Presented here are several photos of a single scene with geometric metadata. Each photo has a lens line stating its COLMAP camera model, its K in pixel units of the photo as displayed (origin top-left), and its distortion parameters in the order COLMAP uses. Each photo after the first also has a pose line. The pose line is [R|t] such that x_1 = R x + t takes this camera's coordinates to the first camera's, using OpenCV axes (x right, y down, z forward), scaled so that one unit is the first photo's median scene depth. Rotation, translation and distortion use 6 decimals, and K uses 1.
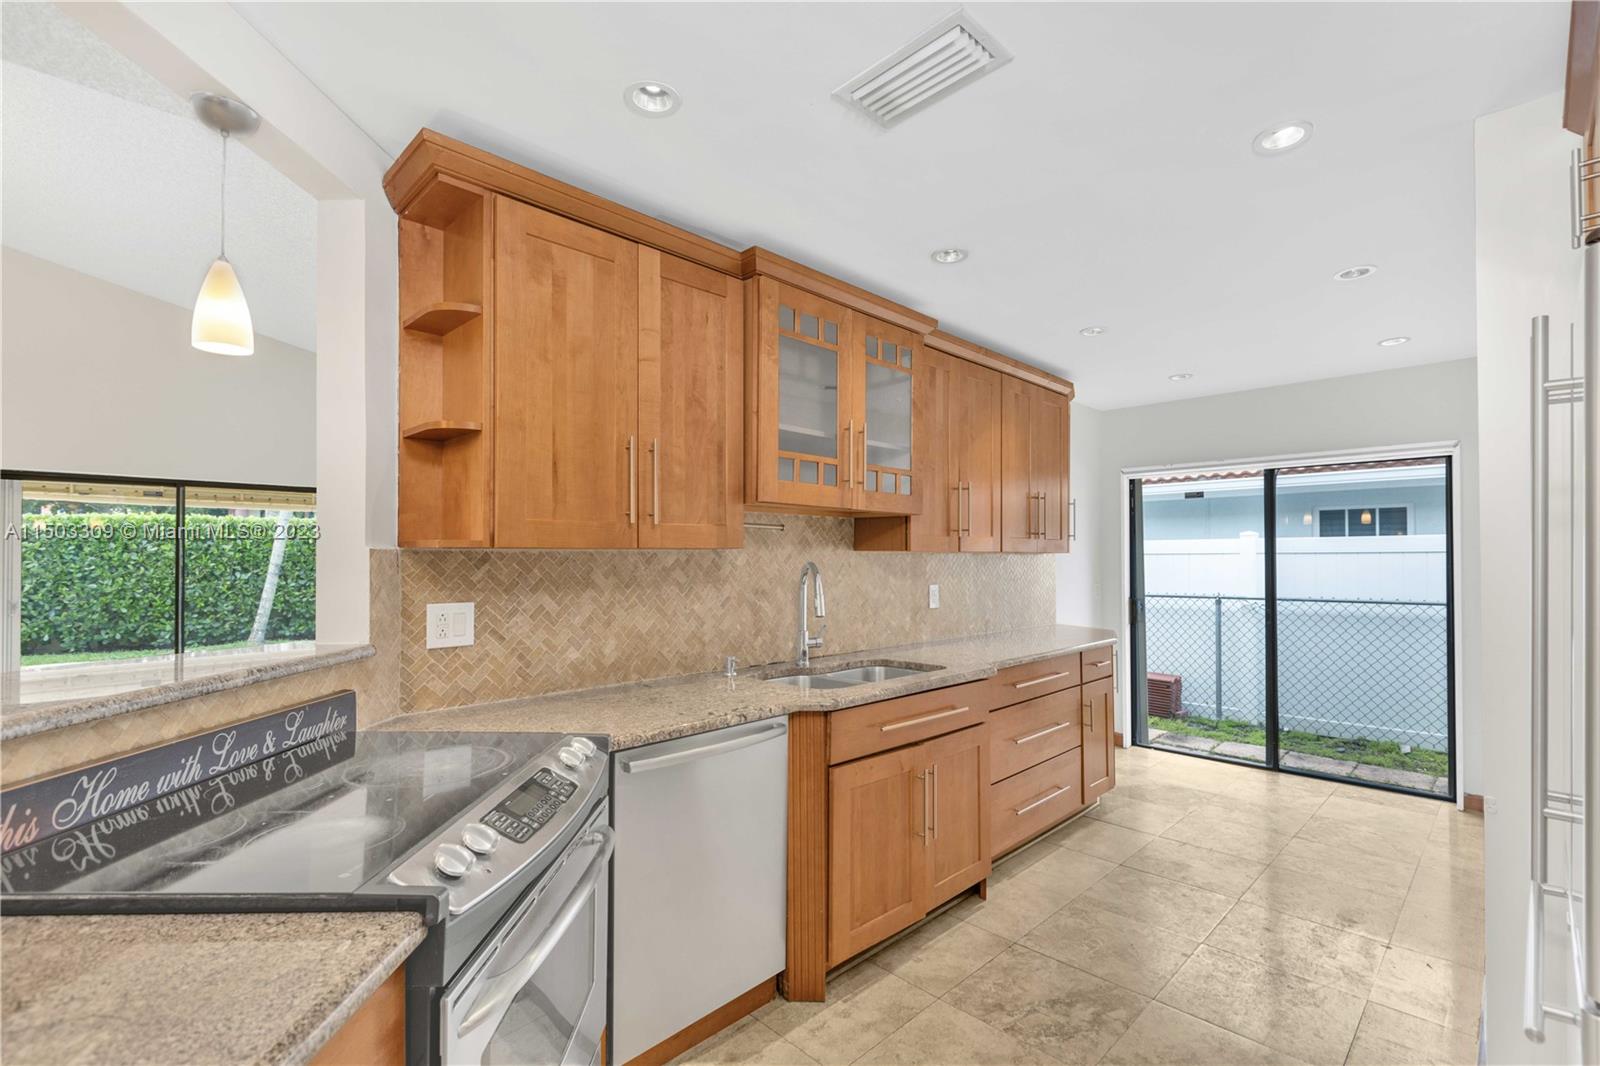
lens RADIAL K [[711.6, 0, 800.4], [0, 711.6, 545.8], [0, 0, 1]] dist [0.003344, -0.001970]
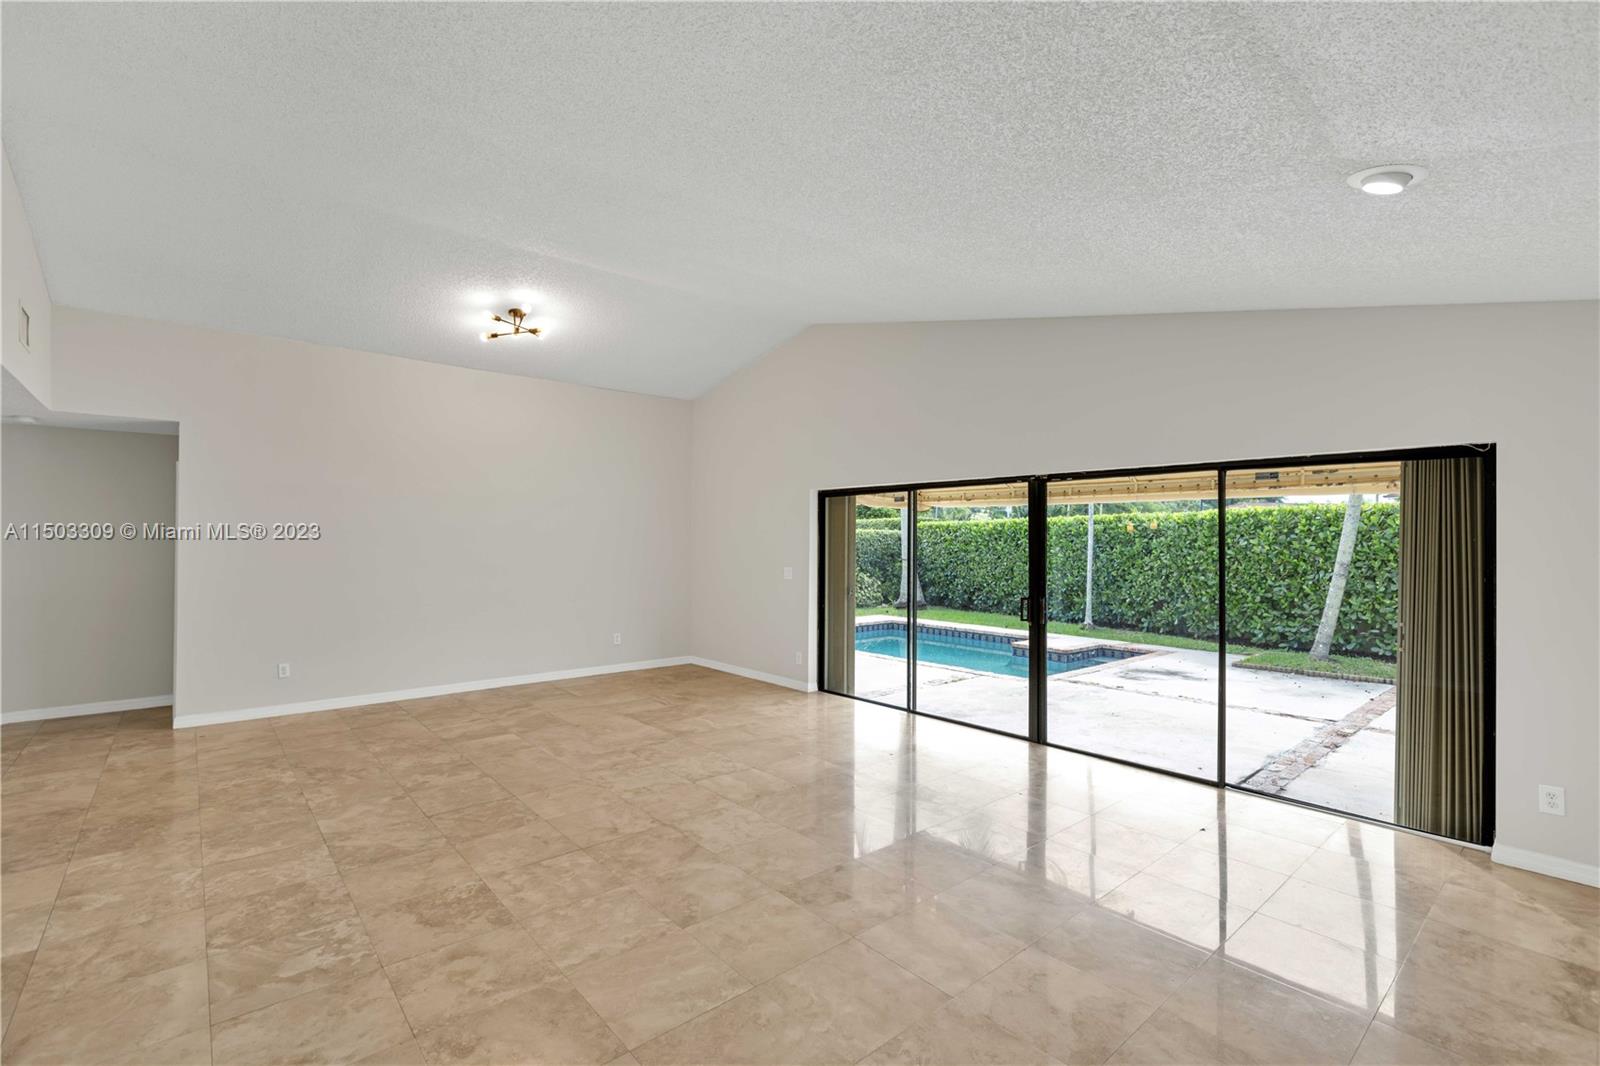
lens RADIAL K [[711.6, 0, 805.3], [0, 711.6, 543.2], [0, 0, 1]] dist [0.003344, -0.001970]
pose [[-0.058409, 0.003654, -0.998286, 0.094026], [0.012770, 0.999914, 0.002912, -0.005812], [0.998211, -0.012578, -0.058451, 0.474304]]
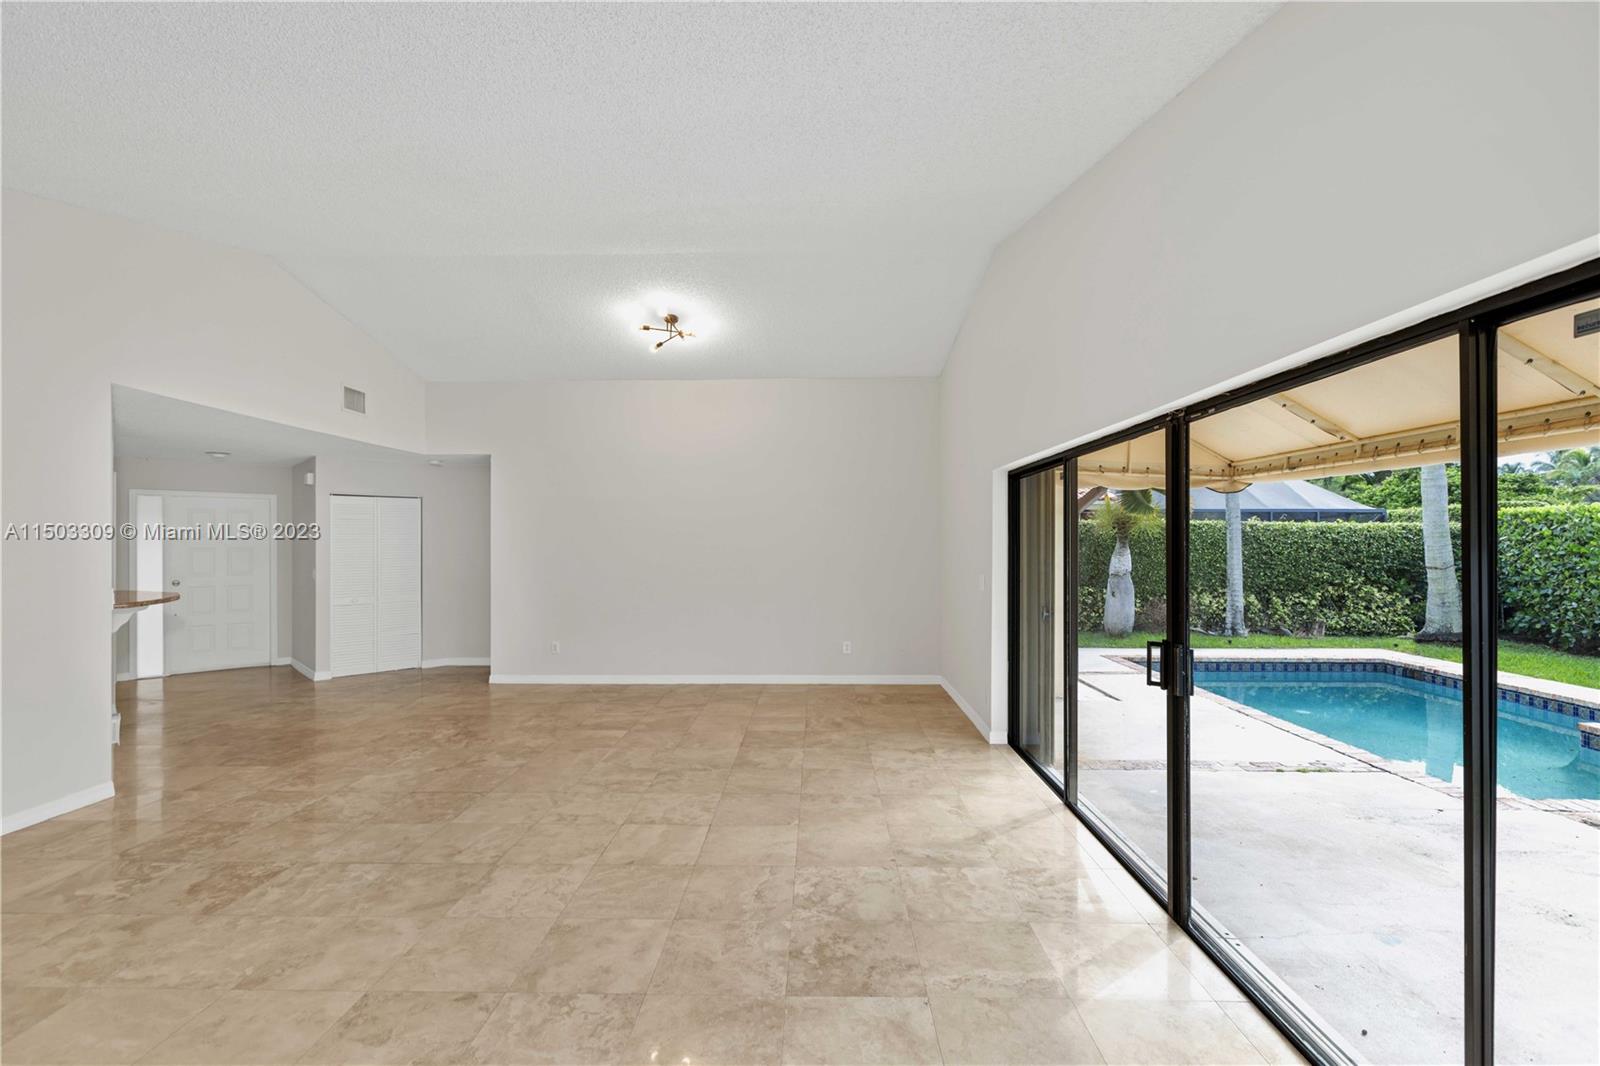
lens RADIAL K [[711.6, 0, 809.2], [0, 711.6, 537.1], [0, 0, 1]] dist [0.003344, -0.001970]
pose [[-0.714501, -0.001826, -0.699632, -0.116258], [0.014995, 0.999727, -0.017923, -0.001119], [0.699474, -0.023297, -0.714279, 0.684900]]
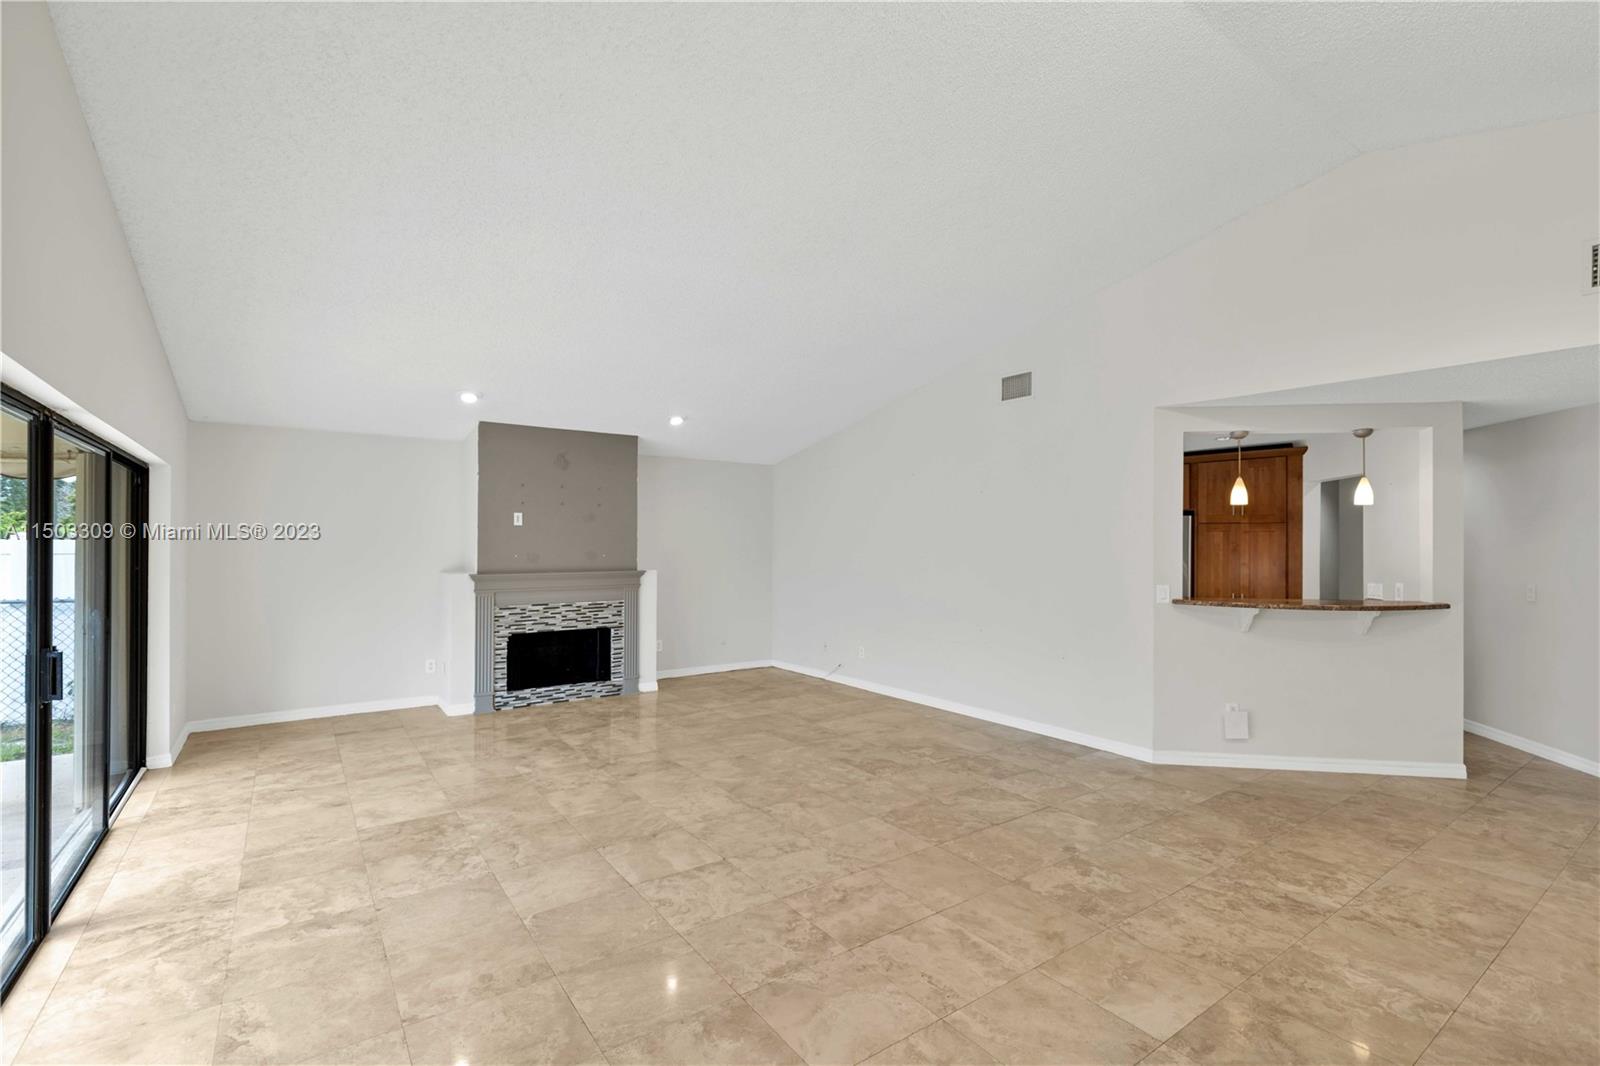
lens RADIAL K [[711.6, 0, 800.0], [0, 711.6, 534.8], [0, 0, 1]] dist [0.003344, -0.001970]
pose [[0.161872, 0.012821, 0.986729, -0.567074], [-0.021952, 0.999715, -0.009388, -0.007879], [-0.986568, -0.020140, 0.162107, 0.315789]]
